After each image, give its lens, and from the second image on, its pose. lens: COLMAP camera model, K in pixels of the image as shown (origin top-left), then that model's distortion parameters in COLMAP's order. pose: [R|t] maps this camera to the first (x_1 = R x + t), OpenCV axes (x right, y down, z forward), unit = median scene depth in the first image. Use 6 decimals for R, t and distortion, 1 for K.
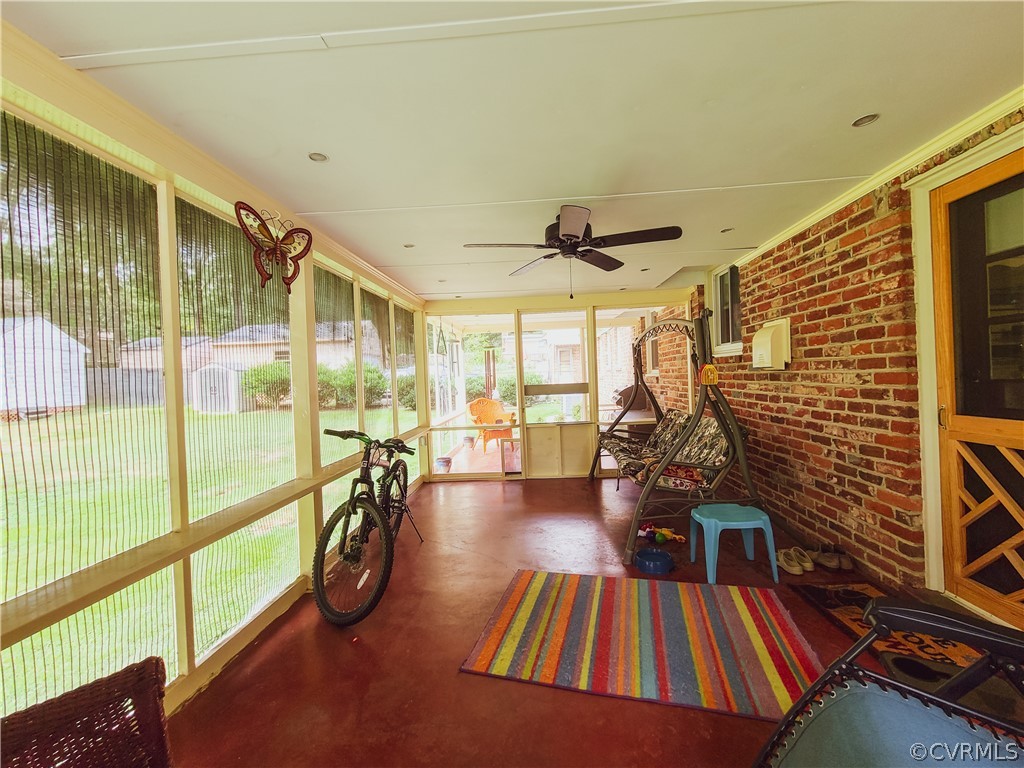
lens RADIAL K [[420.7, 0, 515.3], [0, 420.7, 380.0], [0, 0, 1]] dist [-0.021766, 0.013012]
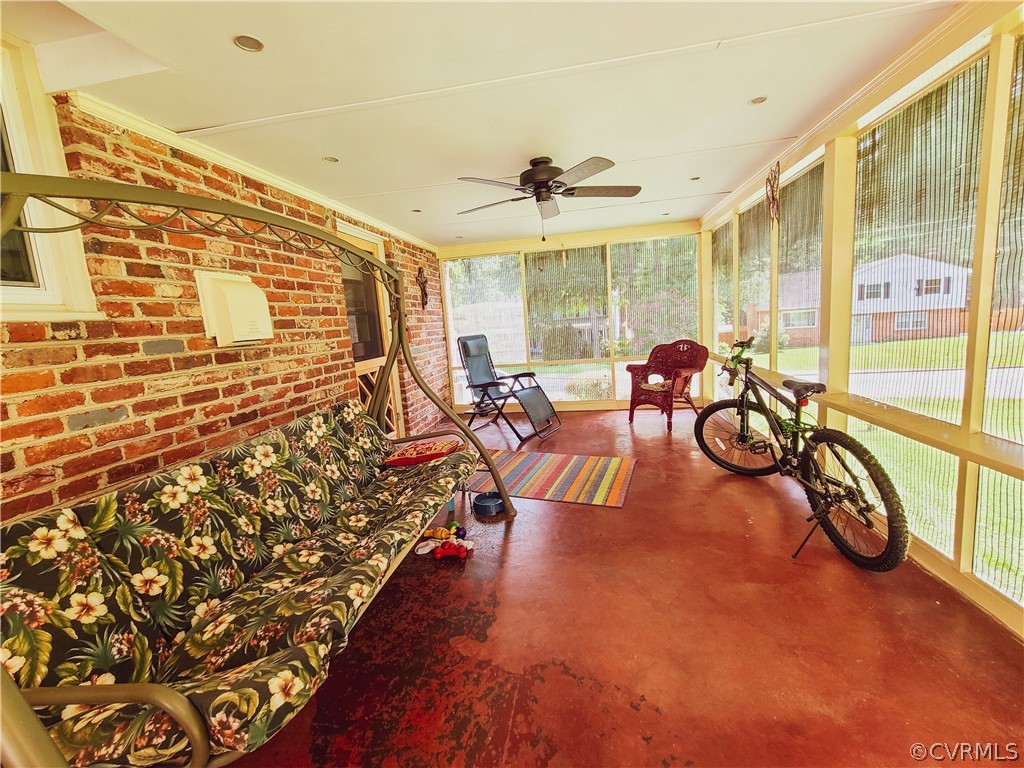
lens RADIAL K [[420.7, 0, 515.3], [0, 420.7, 380.0], [0, 0, 1]] dist [-0.021766, 0.013012]
pose [[-0.988411, 0.098780, 0.115262, 0.113006], [0.114968, 0.982950, 0.143497, -0.017534], [-0.099122, 0.155085, -0.982916, 1.937762]]
